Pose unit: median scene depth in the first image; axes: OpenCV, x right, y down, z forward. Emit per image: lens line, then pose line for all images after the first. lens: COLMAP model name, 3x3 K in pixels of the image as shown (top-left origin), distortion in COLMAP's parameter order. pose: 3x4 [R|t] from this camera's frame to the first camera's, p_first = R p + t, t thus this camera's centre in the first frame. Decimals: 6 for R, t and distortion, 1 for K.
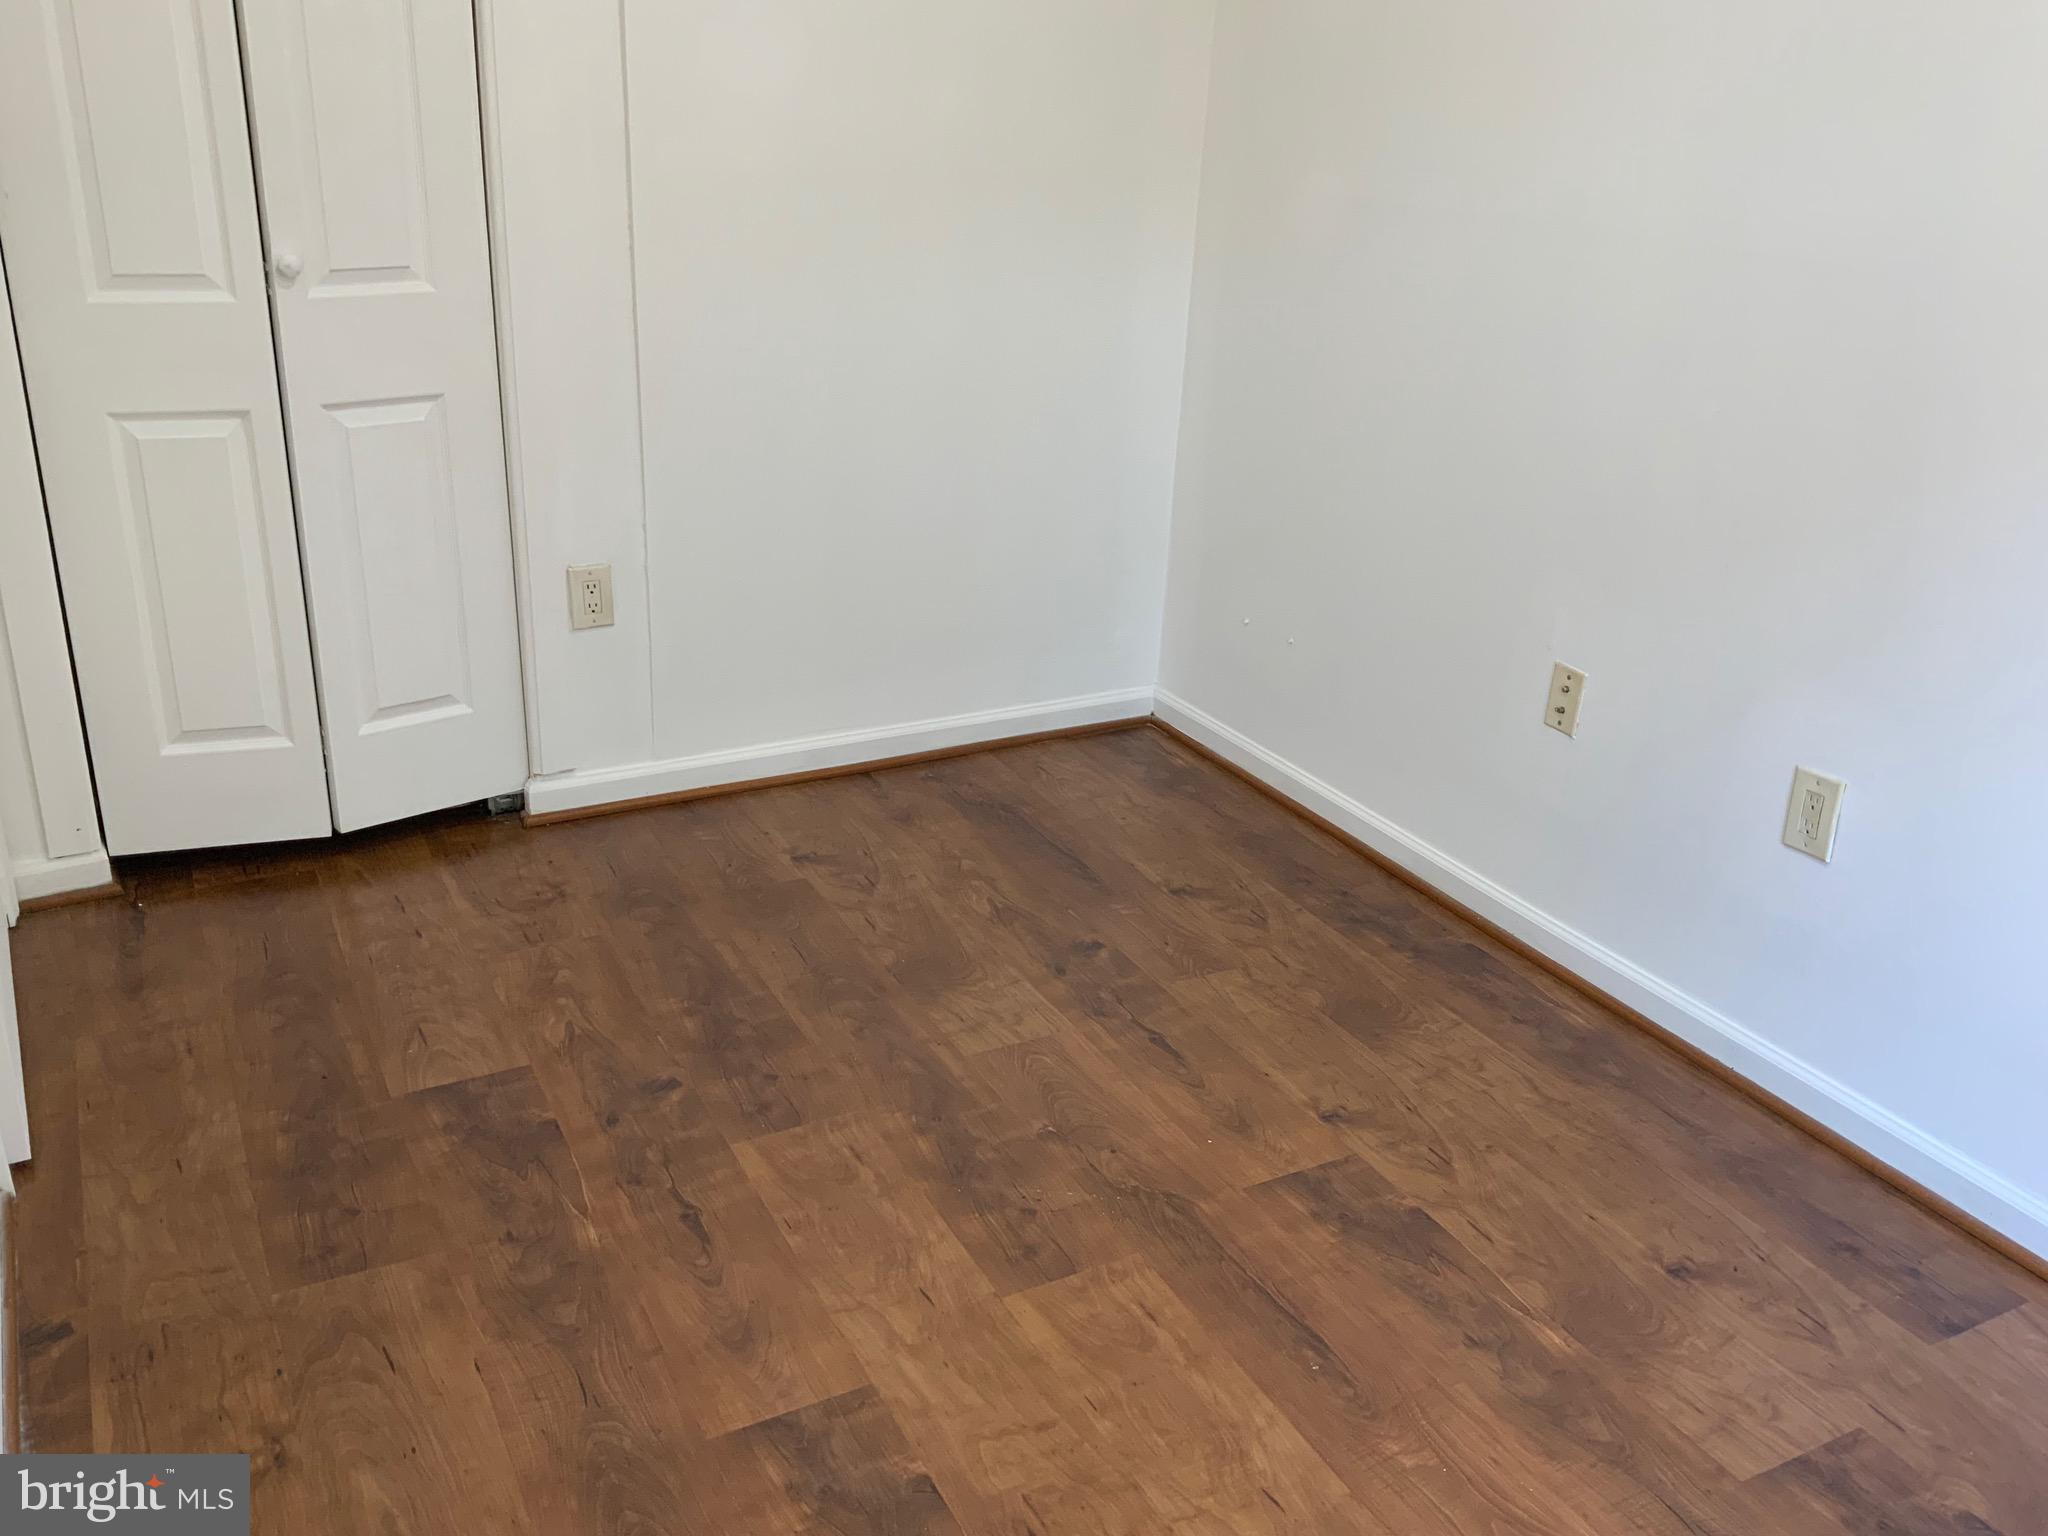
lens RADIAL K [[1748.2, 0, 1024.0], [0, 1748.2, 773.9], [0, 0, 1]] dist [0.084342, -0.152647]
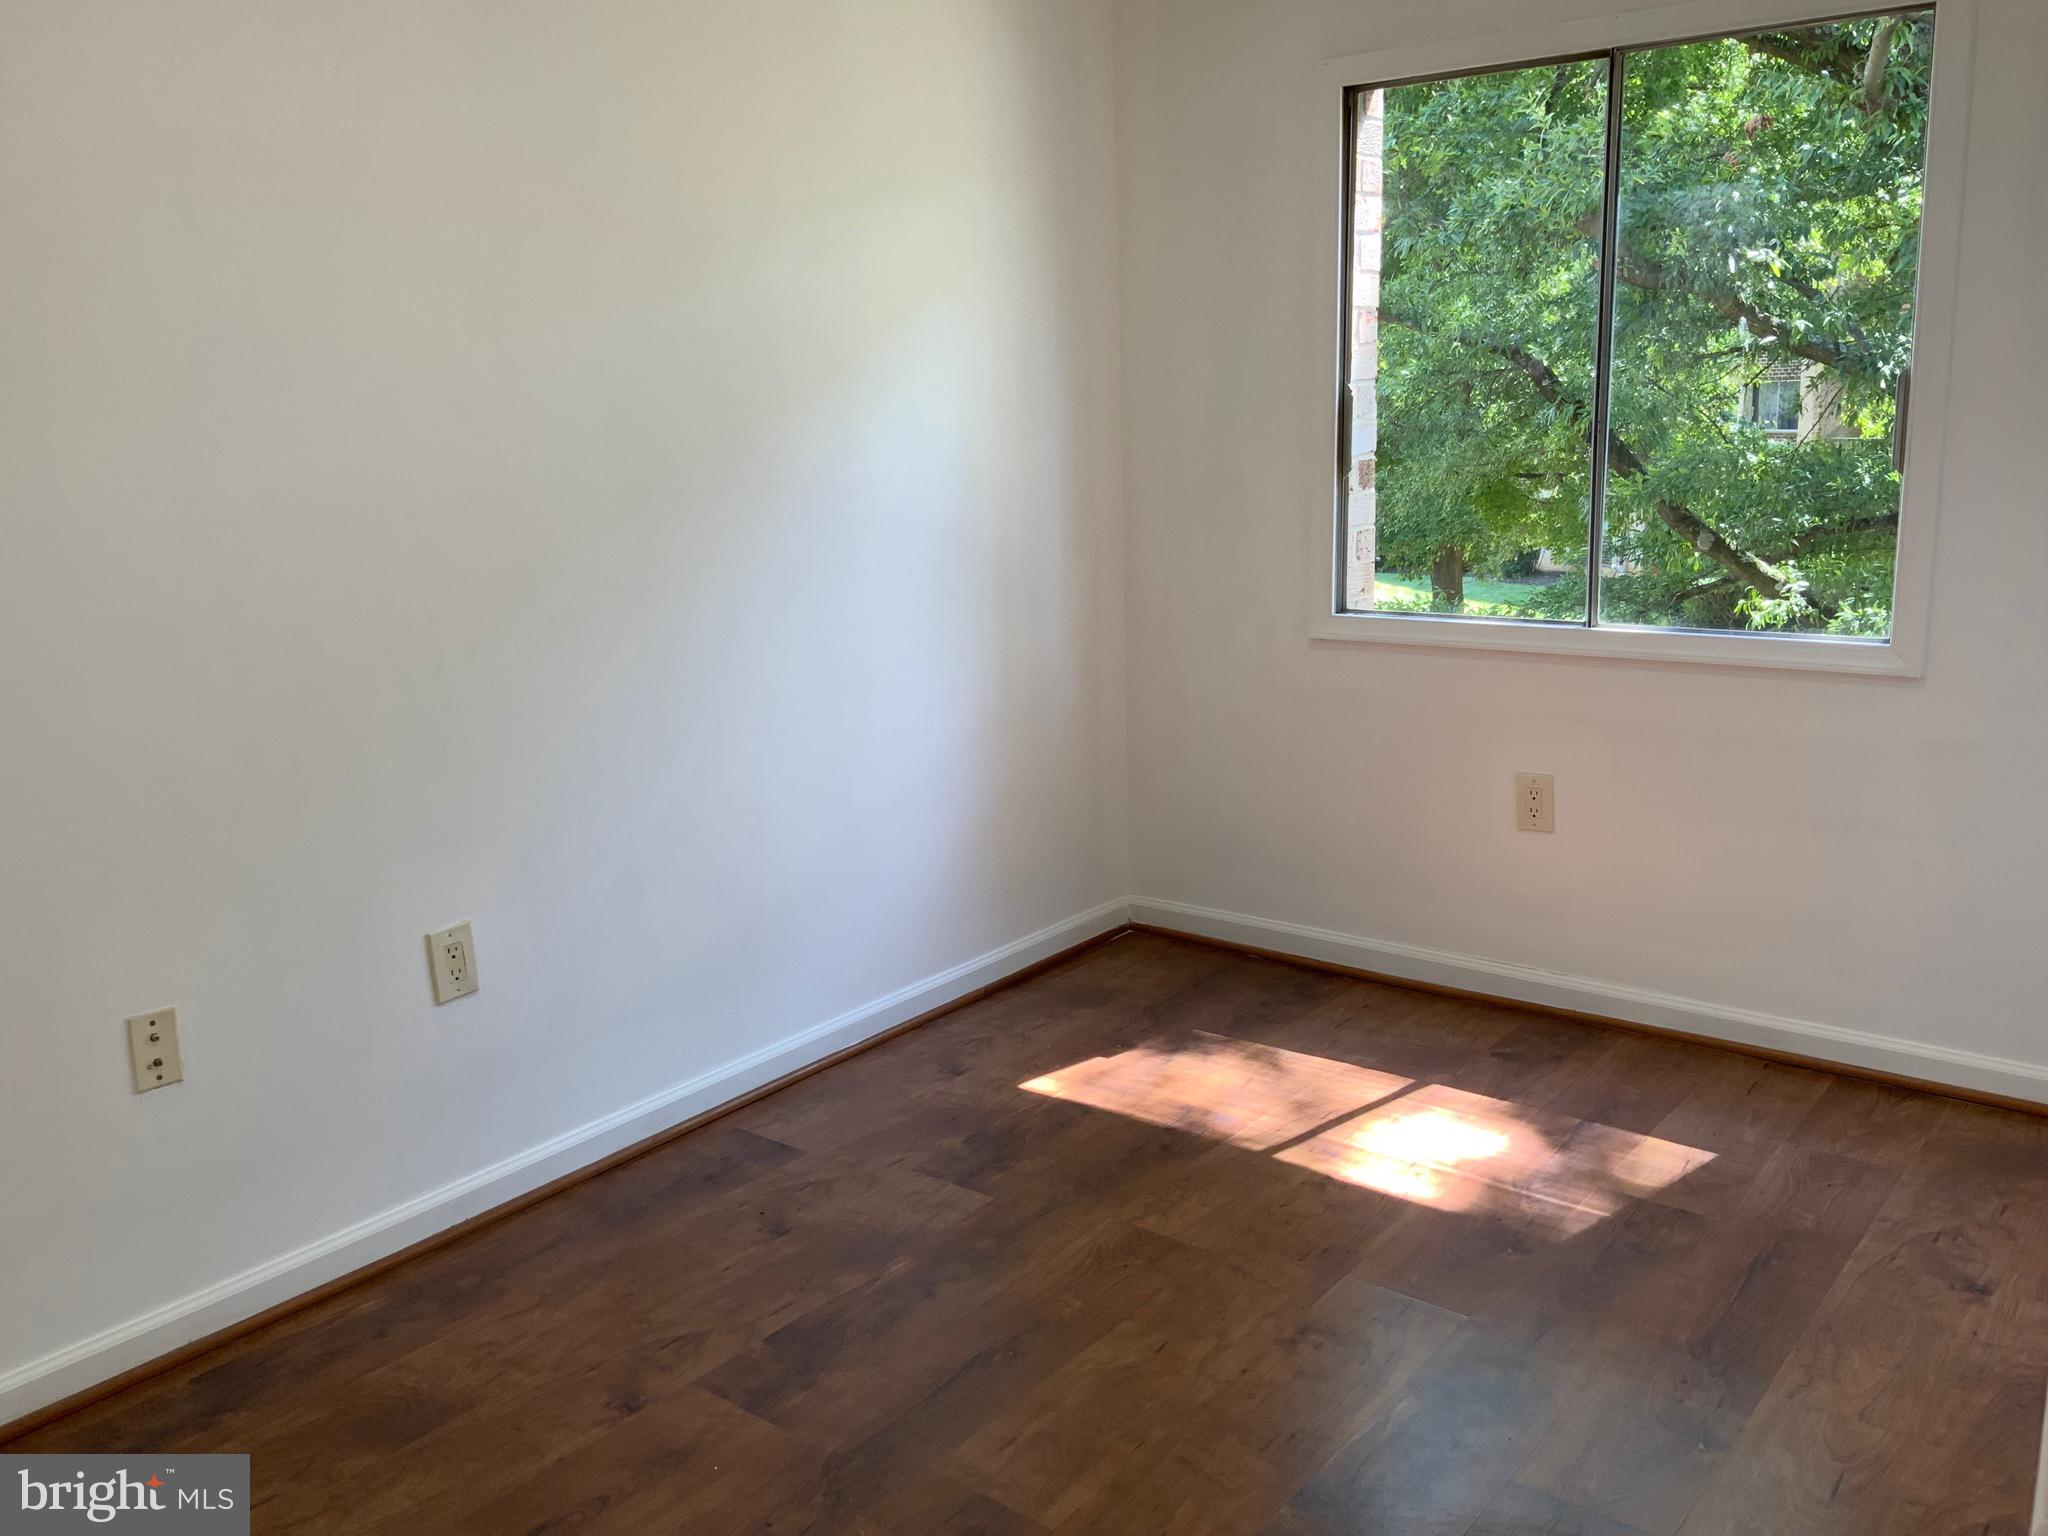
lens RADIAL K [[1748.2, 0, 1014.9], [0, 1748.2, 763.8], [0, 0, 1]] dist [0.084342, -0.152647]
pose [[-0.416465, -0.214758, 0.883423, -0.689547], [0.354335, 0.856520, 0.375260, -0.390259], [-0.837260, 0.469310, -0.280614, 0.968476]]
